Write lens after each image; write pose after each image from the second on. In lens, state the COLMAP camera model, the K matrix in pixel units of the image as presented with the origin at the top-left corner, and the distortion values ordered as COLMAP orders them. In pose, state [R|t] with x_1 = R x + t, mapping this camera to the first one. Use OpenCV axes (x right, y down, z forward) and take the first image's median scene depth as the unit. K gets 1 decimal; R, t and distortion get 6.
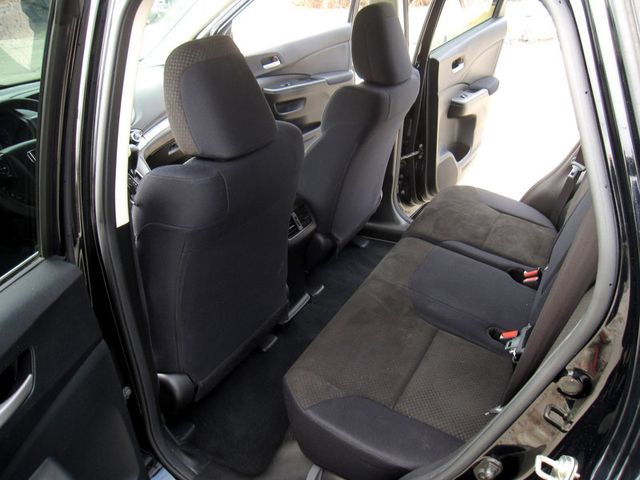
lens RADIAL K [[526.9, 0, 320.0], [0, 526.9, 240.0], [0, 0, 1]] dist [-0.054592, 0.002439]
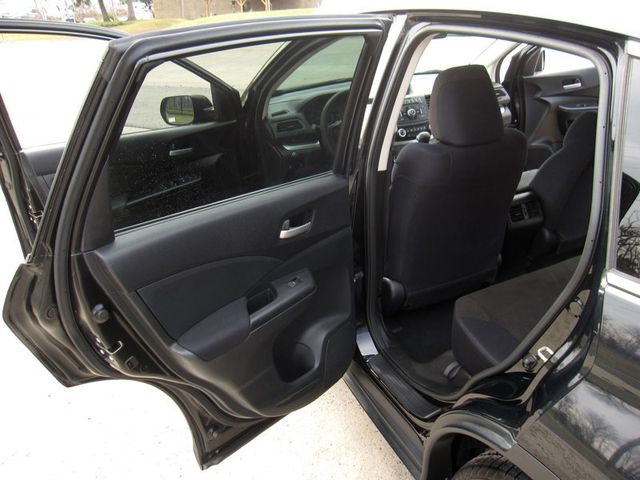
lens RADIAL K [[526.9, 0, 320.0], [0, 526.9, 240.0], [0, 0, 1]] dist [-0.054592, 0.002439]
pose [[0.801229, 0.259994, -0.538920, 0.336720], [-0.262355, 0.962121, 0.074110, 0.086847], [0.537775, 0.082010, 0.839090, -0.400225]]
